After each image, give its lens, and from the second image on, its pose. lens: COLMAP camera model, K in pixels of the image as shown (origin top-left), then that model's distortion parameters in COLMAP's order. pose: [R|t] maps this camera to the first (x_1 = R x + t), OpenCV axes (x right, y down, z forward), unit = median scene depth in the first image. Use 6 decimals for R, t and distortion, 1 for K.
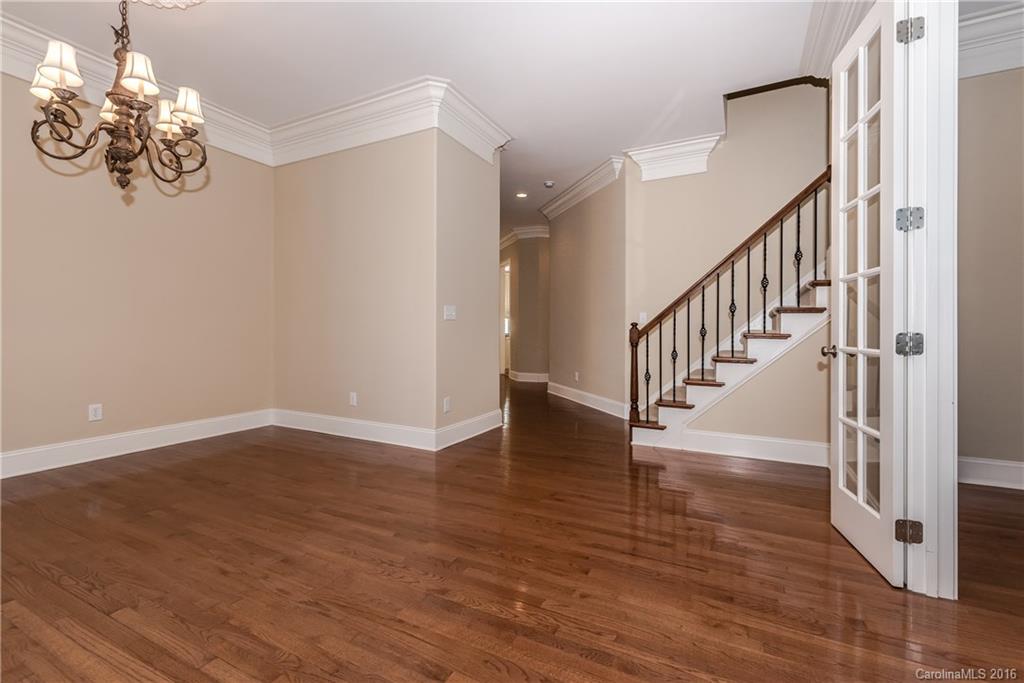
lens RADIAL K [[445.0, 0, 518.2], [0, 445.0, 327.7], [0, 0, 1]] dist [0.000724, -0.000110]
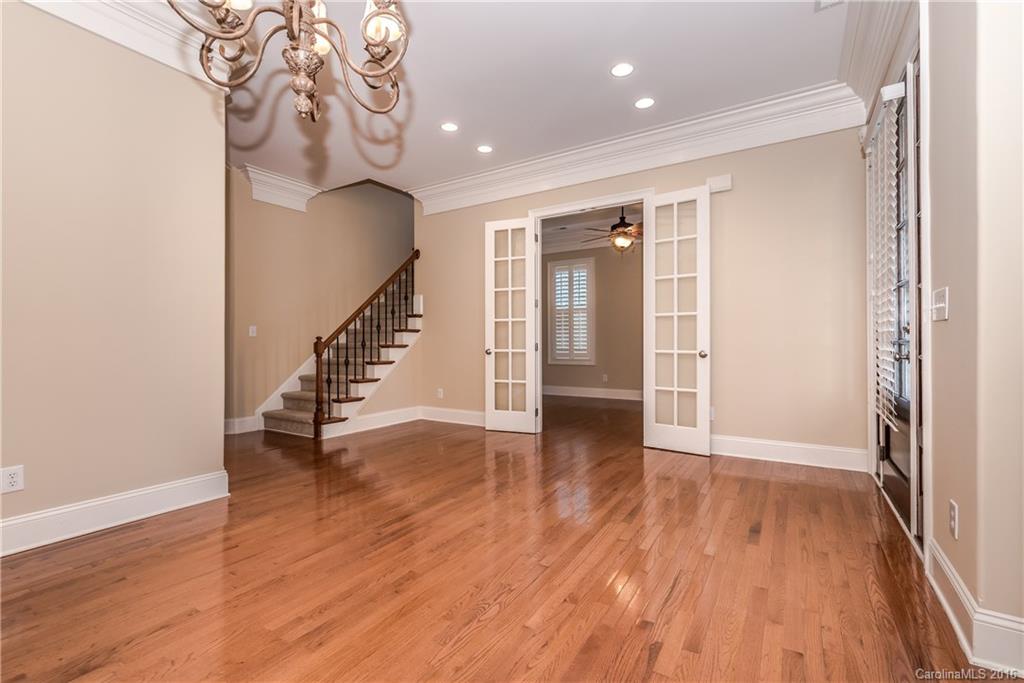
lens RADIAL K [[441.6, 0, 510.0], [0, 441.6, 336.4], [0, 0, 1]] dist [0.001461, 0.000175]
pose [[0.103624, 0.007750, 0.994586, -1.423522], [-0.000042, 0.999970, -0.007788, -0.004804], [-0.994617, 0.000765, 0.103621, 0.632834]]
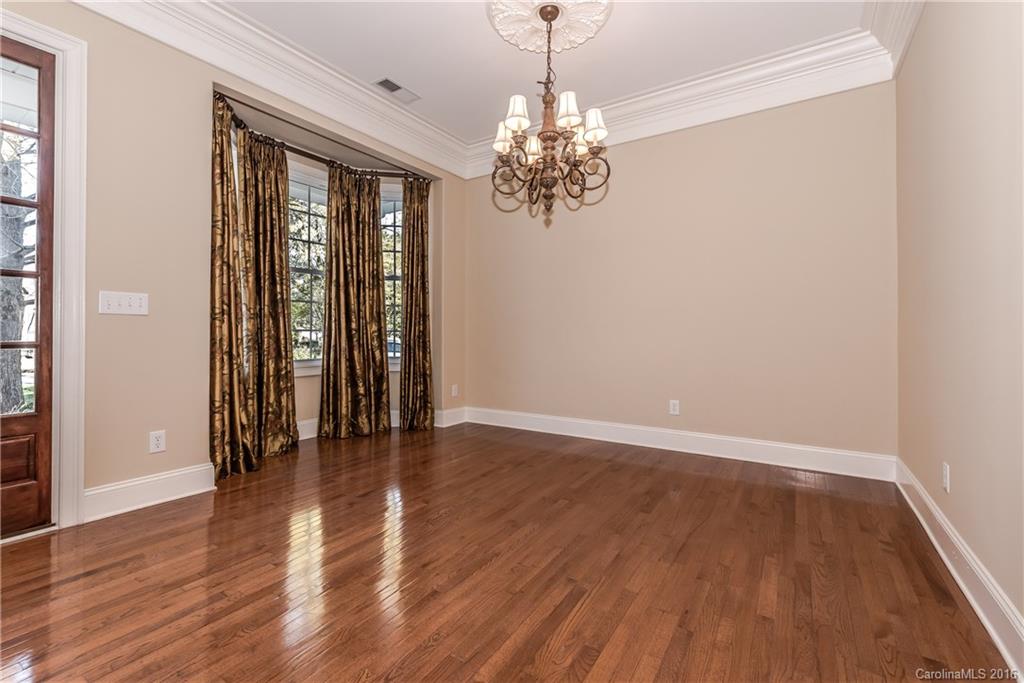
lens RADIAL K [[445.0, 0, 518.2], [0, 445.0, 327.7], [0, 0, 1]] dist [0.000724, -0.000110]
pose [[-0.100593, -0.006546, -0.994906, 0.283030], [0.002073, 0.999975, -0.006789, -0.003737], [0.994926, -0.002745, -0.100576, 1.009391]]
